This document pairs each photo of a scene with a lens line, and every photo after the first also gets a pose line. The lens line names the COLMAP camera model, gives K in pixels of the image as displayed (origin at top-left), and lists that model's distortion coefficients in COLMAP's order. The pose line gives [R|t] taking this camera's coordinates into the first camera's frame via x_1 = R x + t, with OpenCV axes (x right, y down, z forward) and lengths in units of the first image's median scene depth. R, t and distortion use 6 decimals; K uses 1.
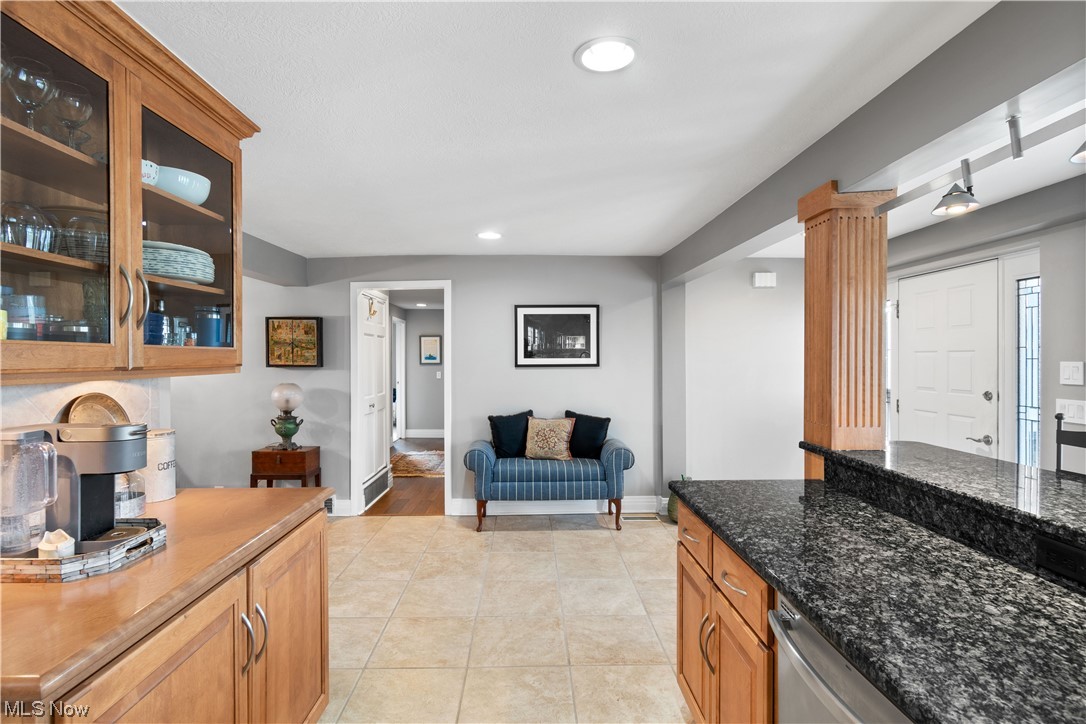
lens RADIAL K [[535.2, 0, 541.1], [0, 535.2, 359.7], [0, 0, 1]] dist [-0.001537, -0.001722]
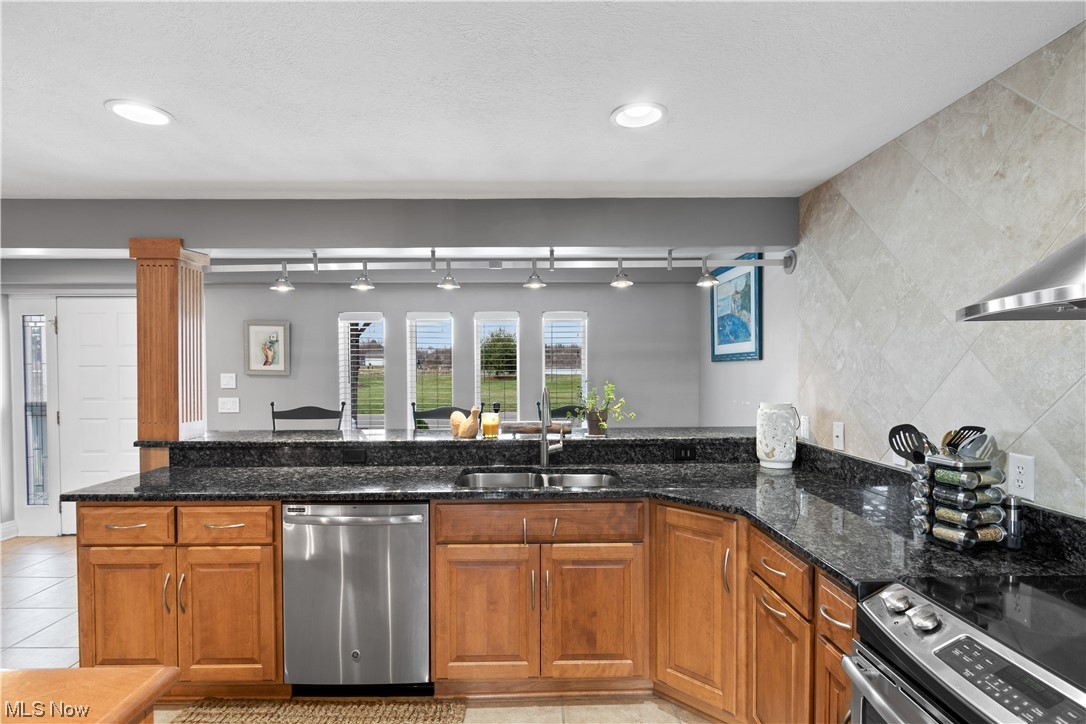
lens RADIAL K [[535.2, 0, 539.9], [0, 535.2, 372.6], [0, 0, 1]] dist [-0.001537, -0.001722]
pose [[0.009324, -0.005784, 0.999940, -0.353794], [0.007833, 0.999953, 0.005711, -0.000234], [-0.999926, 0.007780, 0.009369, 0.041542]]
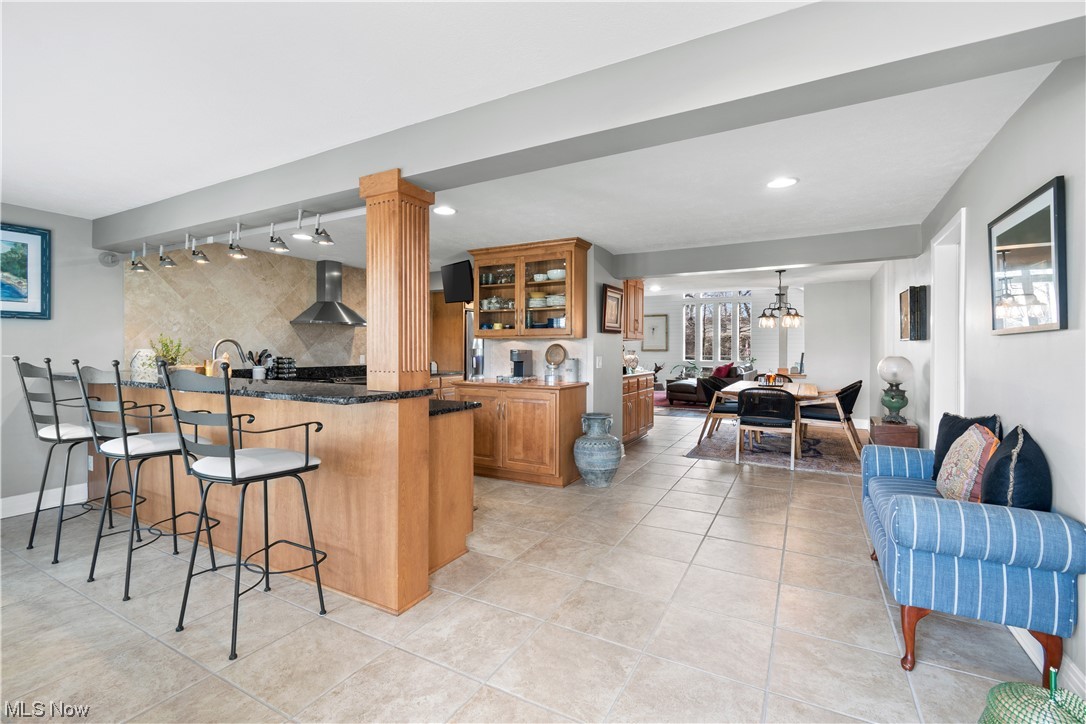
lens RADIAL K [[480.4, 0, 541.8], [0, 480.4, 351.6], [0, 0, 1]] dist [0.001542, -0.001035]
pose [[-0.507046, 0.005883, -0.861899, 0.646362], [-0.006017, 0.999928, 0.010365, 0.029523], [0.861898, 0.010442, -0.506974, 0.886315]]
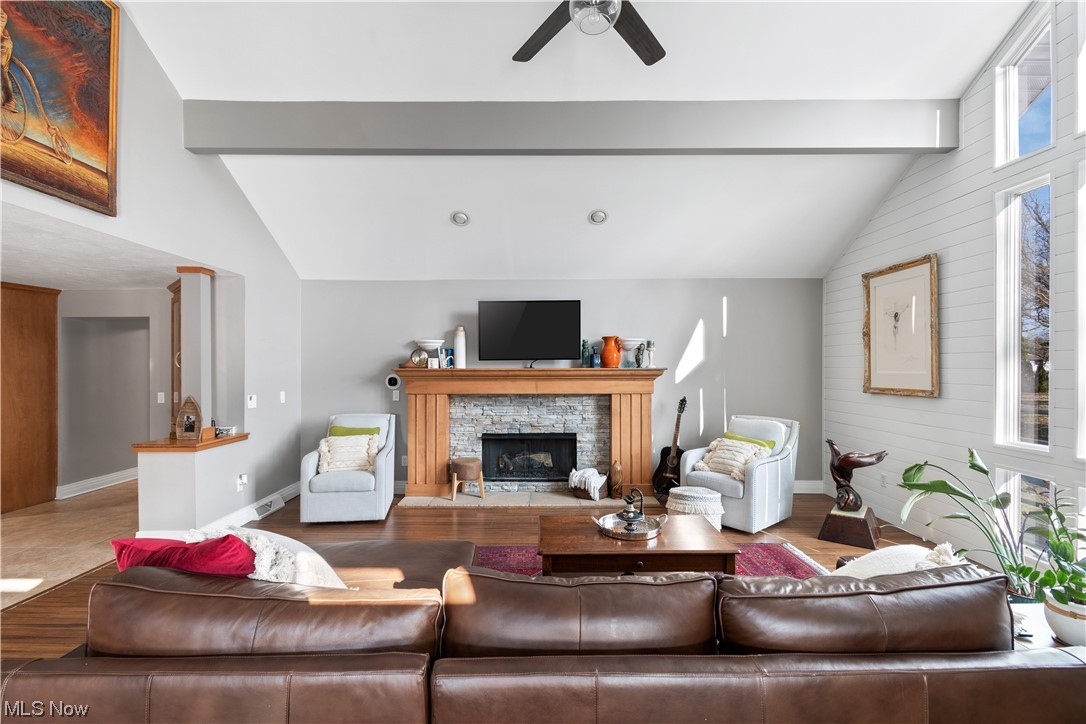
lens RADIAL K [[480.4, 0, 537.1], [0, 480.4, 367.8], [0, 0, 1]] dist [0.001542, -0.001035]
pose [[-0.999572, 0.005800, 0.028684, -2.005261], [0.005896, 0.999977, 0.003251, -0.004037], [-0.028664, 0.003418, -0.999583, 0.814106]]
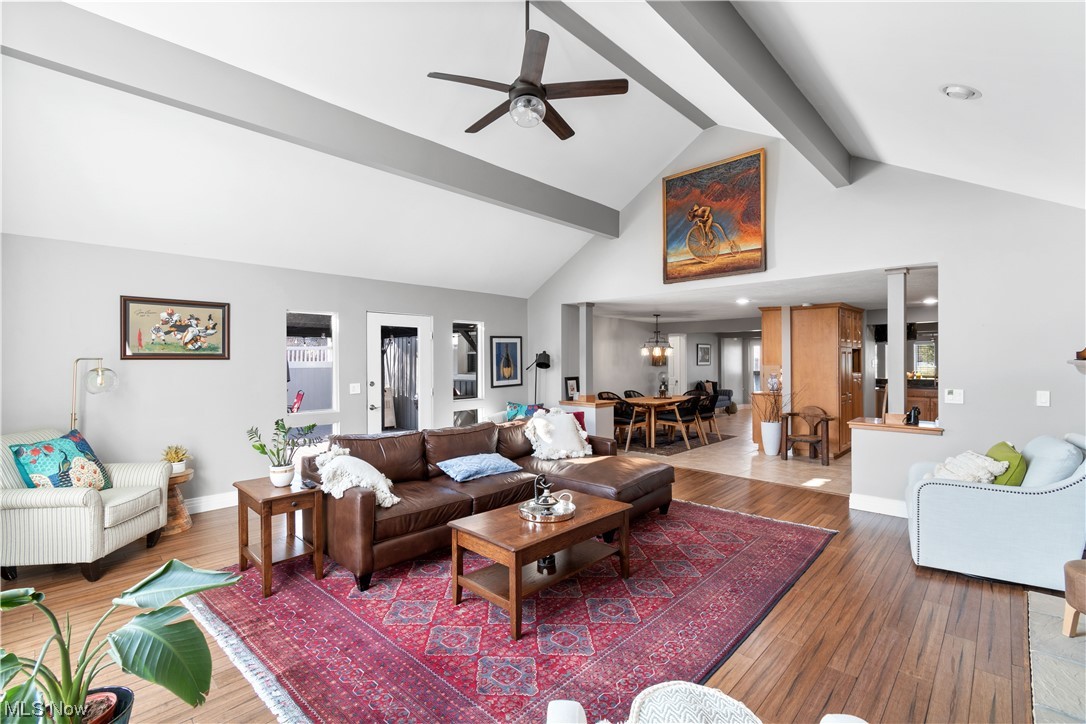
lens RADIAL K [[480.4, 0, 535.5], [0, 480.4, 360.8], [0, 0, 1]] dist [0.001542, -0.001035]
pose [[0.721560, 0.001541, 0.692350, -2.577452], [0.004149, 0.999970, -0.006549, 0.002596], [-0.692339, 0.007598, 0.721532, -0.274410]]
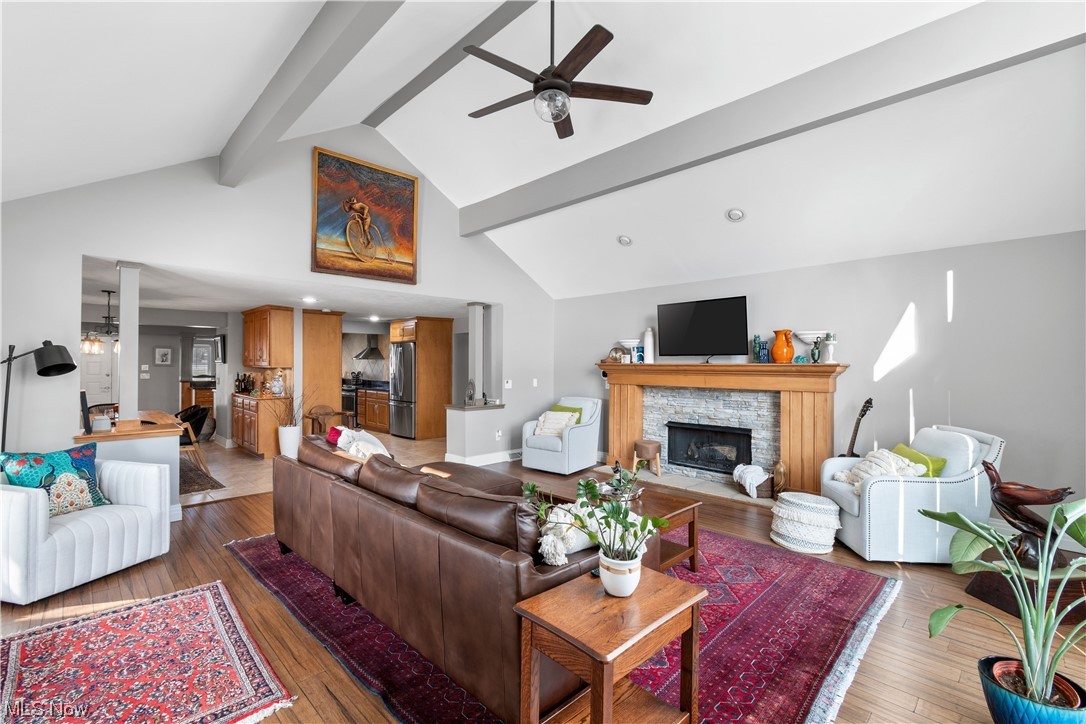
lens RADIAL K [[480.4, 0, 546.8], [0, 480.4, 360.2], [0, 0, 1]] dist [0.001542, -0.001035]
pose [[-0.682902, 0.006819, 0.730478, -2.594745], [0.002447, 0.999972, -0.007047, -0.000062], [-0.730506, -0.003025, -0.682899, 0.795076]]
